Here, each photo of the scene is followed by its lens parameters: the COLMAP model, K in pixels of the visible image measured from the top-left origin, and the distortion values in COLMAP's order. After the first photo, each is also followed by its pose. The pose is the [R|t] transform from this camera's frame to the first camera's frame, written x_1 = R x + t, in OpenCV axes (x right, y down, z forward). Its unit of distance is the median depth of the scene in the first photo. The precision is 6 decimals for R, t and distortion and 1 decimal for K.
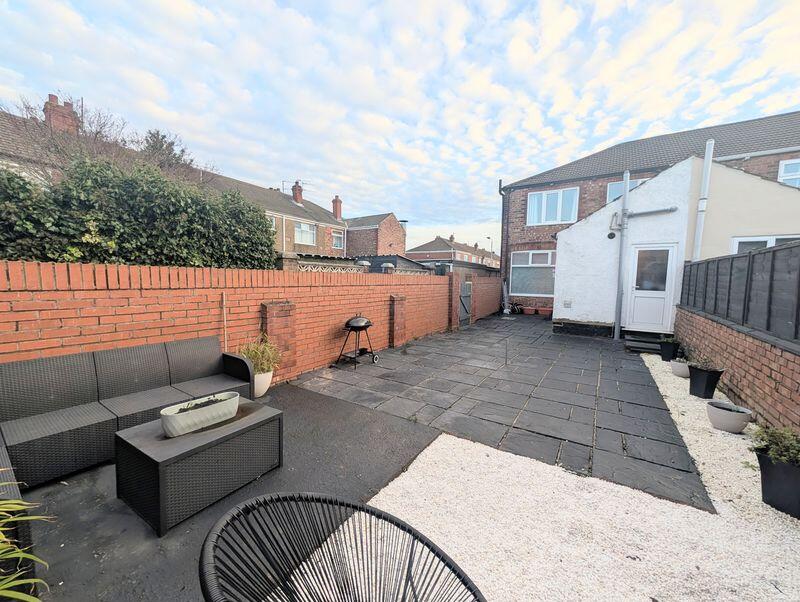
lens RADIAL K [[308.6, 0, 400.0], [0, 308.6, 301.0], [0, 0, 1]] dist [0.000255, 0.000017]
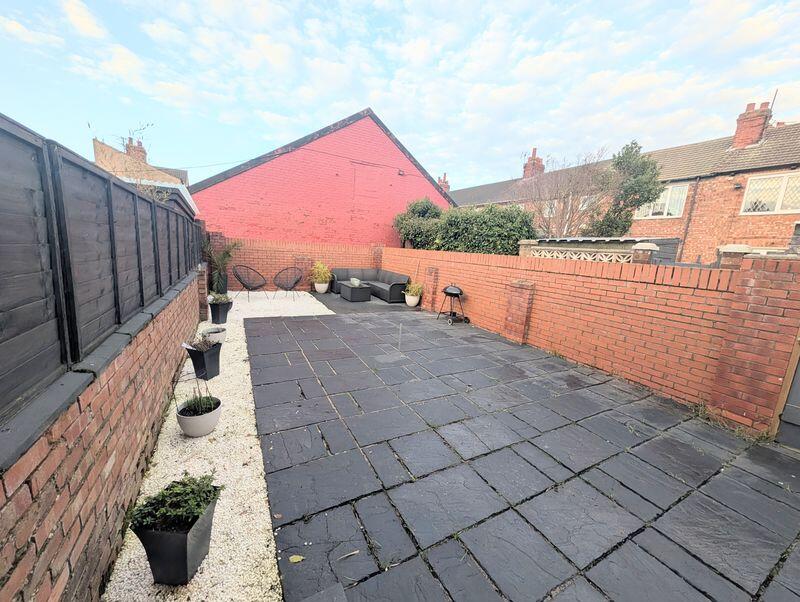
lens RADIAL K [[308.6, 0, 400.0], [0, 308.6, 301.0], [0, 0, 1]] dist [0.000255, 0.000017]
pose [[-0.474425, 0.102937, -0.874257, 1.100627], [-0.130169, 0.974019, 0.185321, -0.101887], [0.870619, 0.201722, -0.448700, 1.374585]]
